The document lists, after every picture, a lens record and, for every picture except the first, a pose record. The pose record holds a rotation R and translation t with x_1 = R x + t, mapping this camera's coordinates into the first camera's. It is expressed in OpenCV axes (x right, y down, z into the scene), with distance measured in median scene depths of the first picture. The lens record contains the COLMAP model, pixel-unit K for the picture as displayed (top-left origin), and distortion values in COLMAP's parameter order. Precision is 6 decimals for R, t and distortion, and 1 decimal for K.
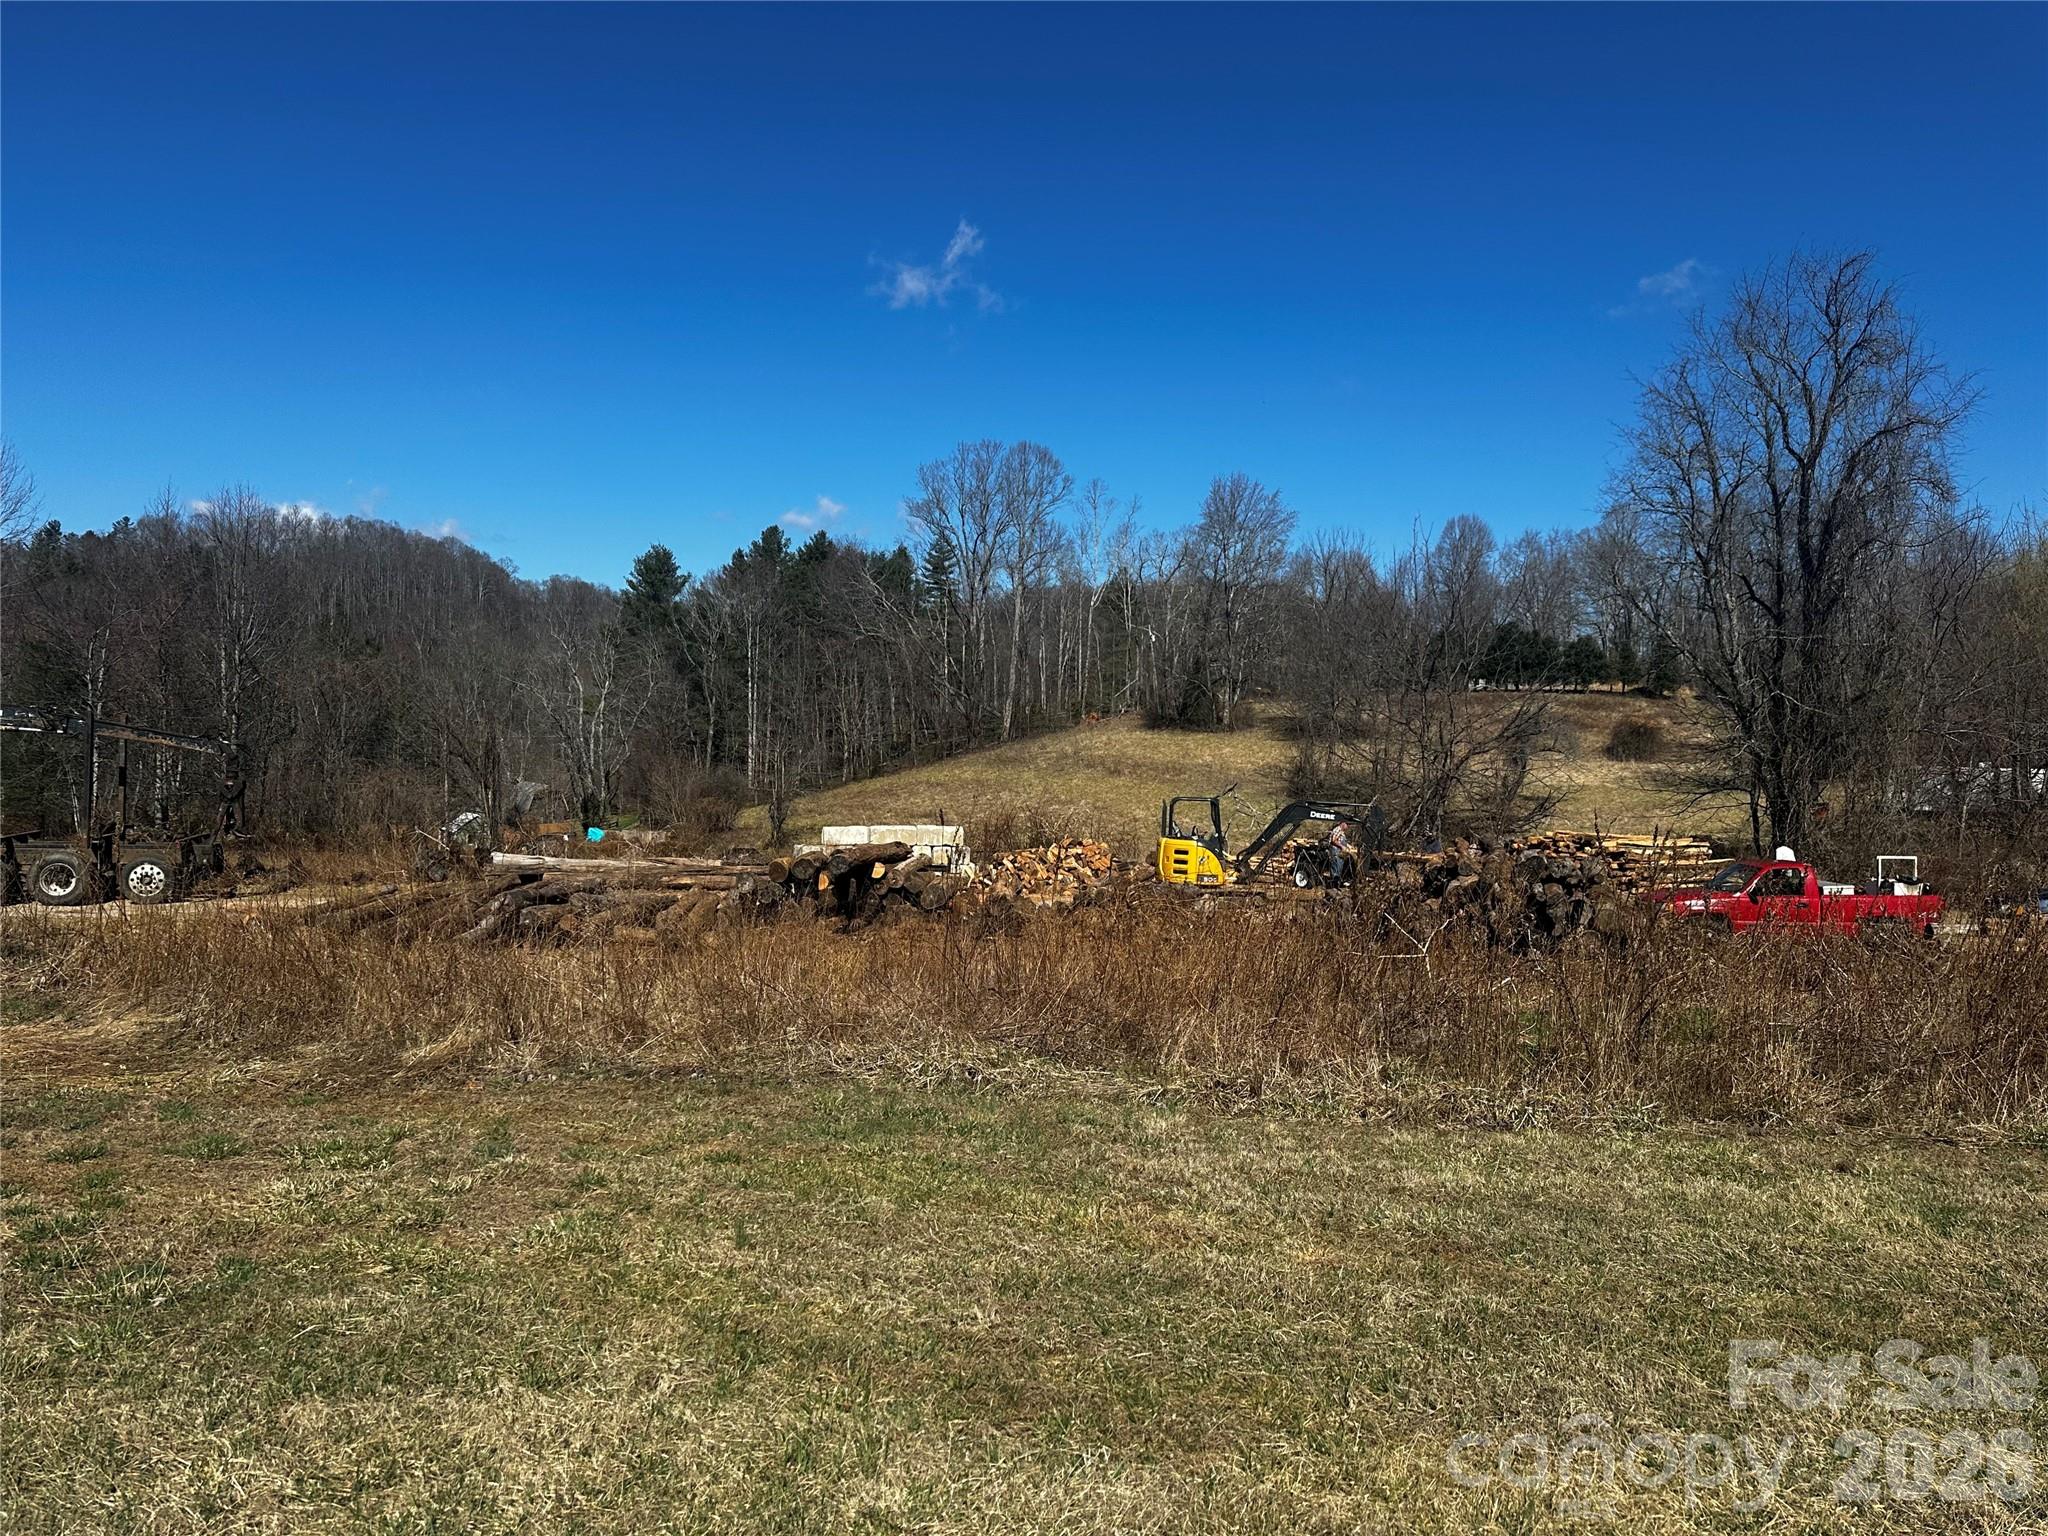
lens RADIAL K [[1407.9, 0, 1034.7], [0, 1407.9, 769.9], [0, 0, 1]] dist [0.187257, -0.378314]
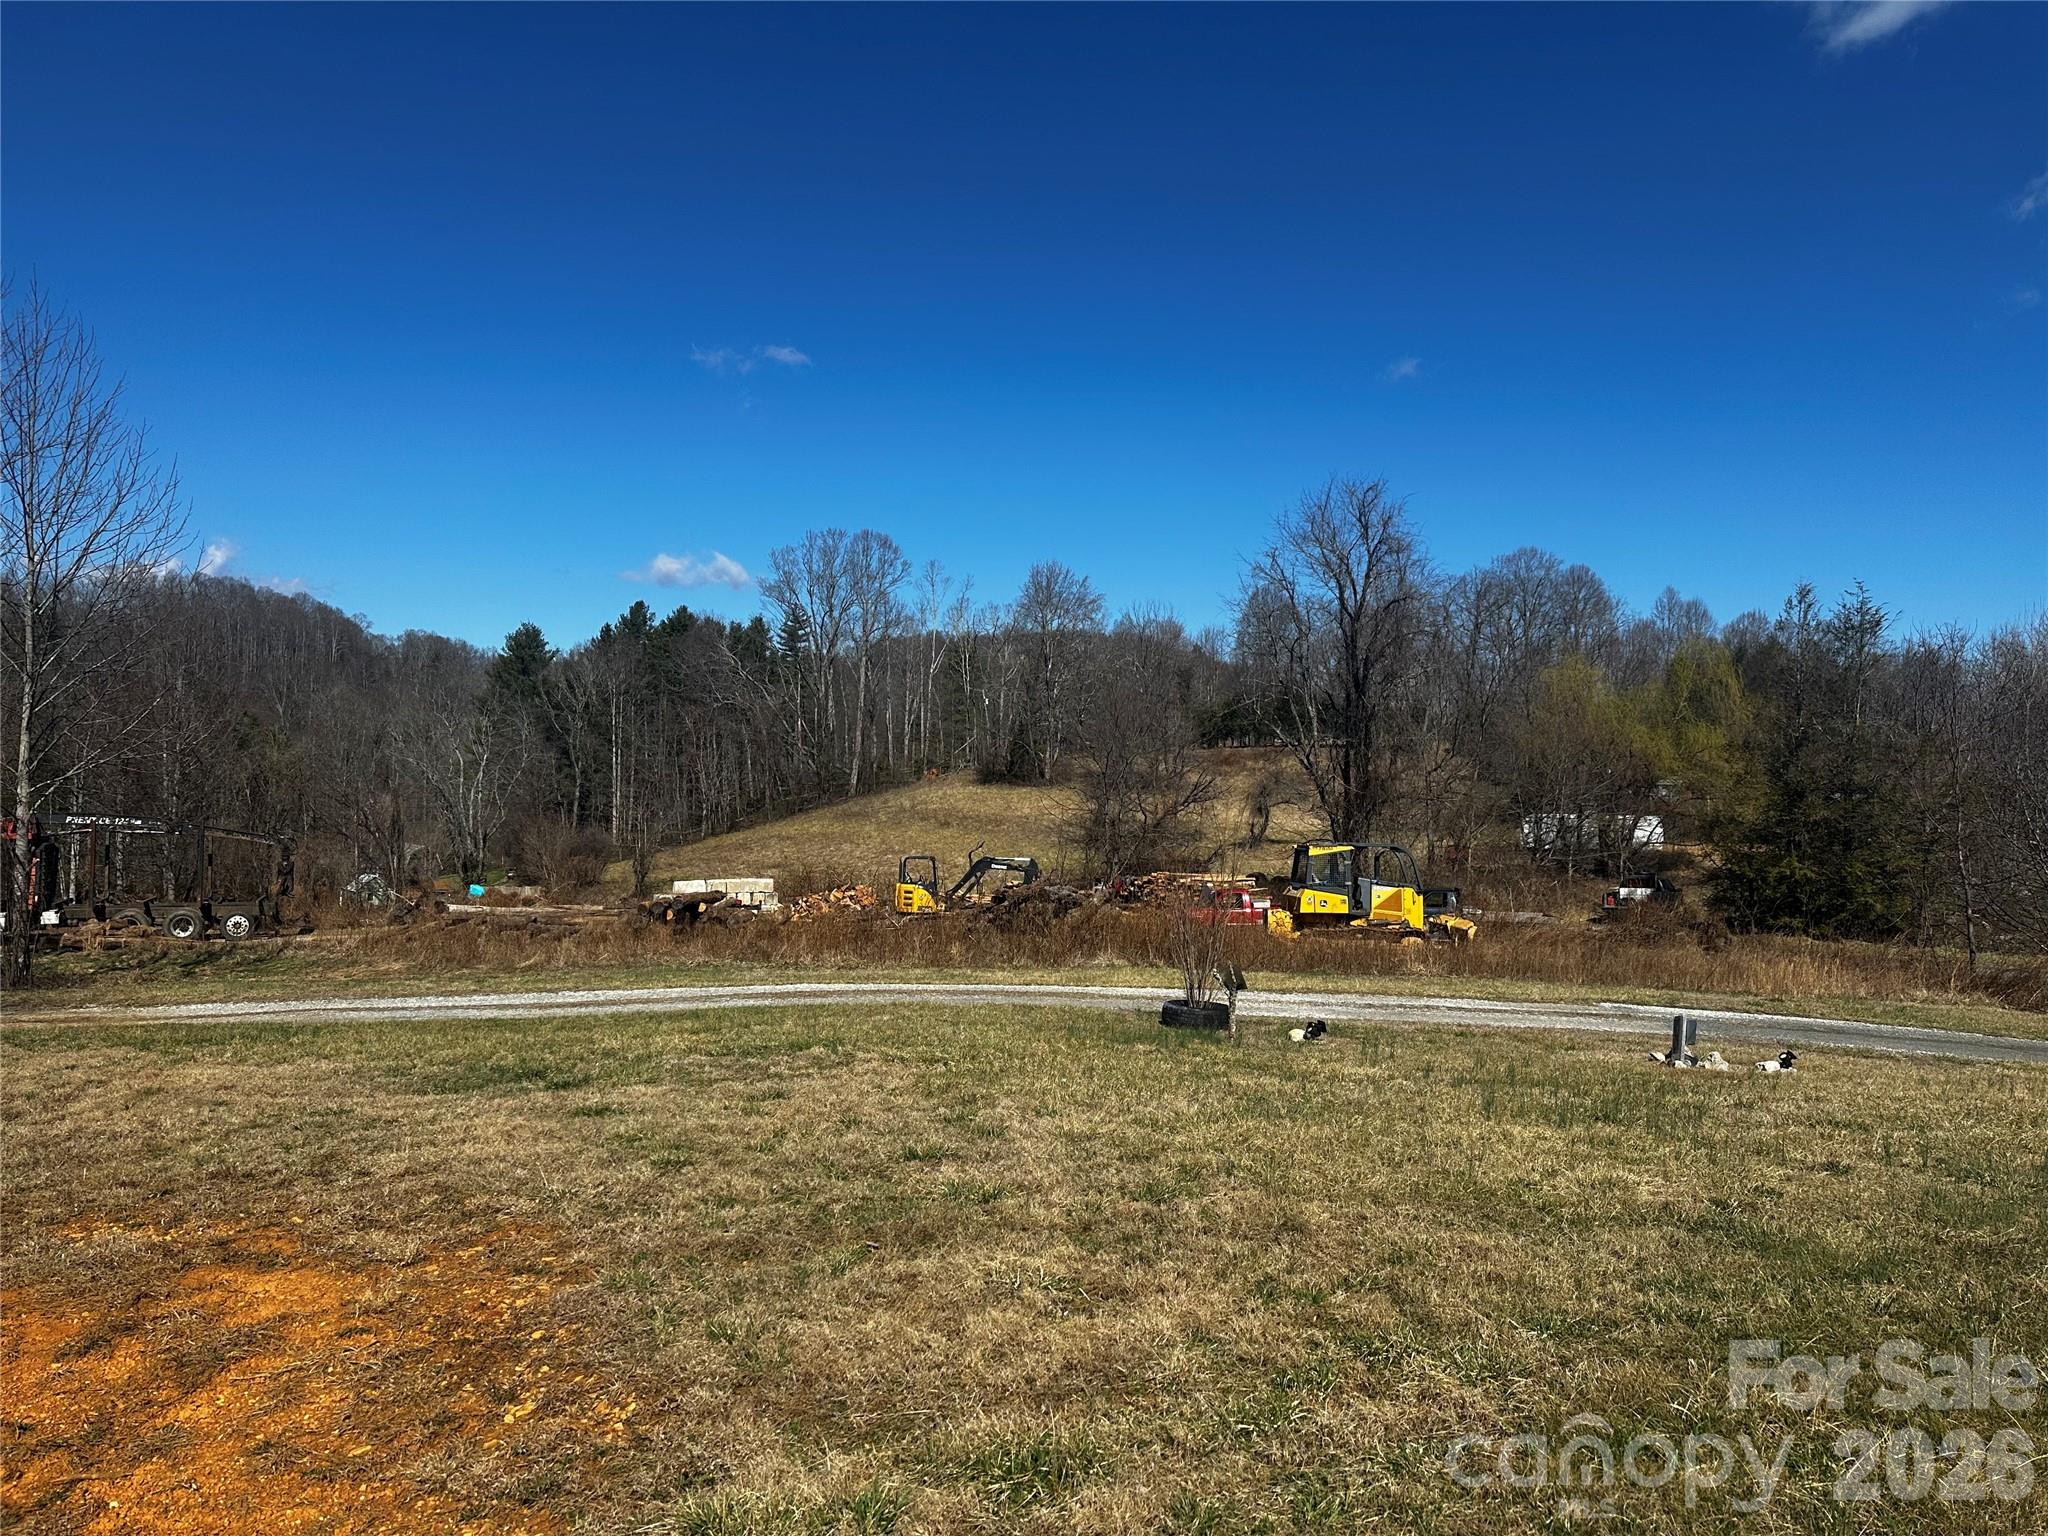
lens RADIAL K [[1401.1, 0, 1030.0], [0, 1401.1, 742.8], [0, 0, 1]] dist [0.173383, -0.290767]
pose [[0.995925, -0.011856, 0.089405, 0.021163], [0.016347, 0.998632, -0.049668, -0.005784], [-0.088694, 0.050927, 0.994756, -0.119788]]
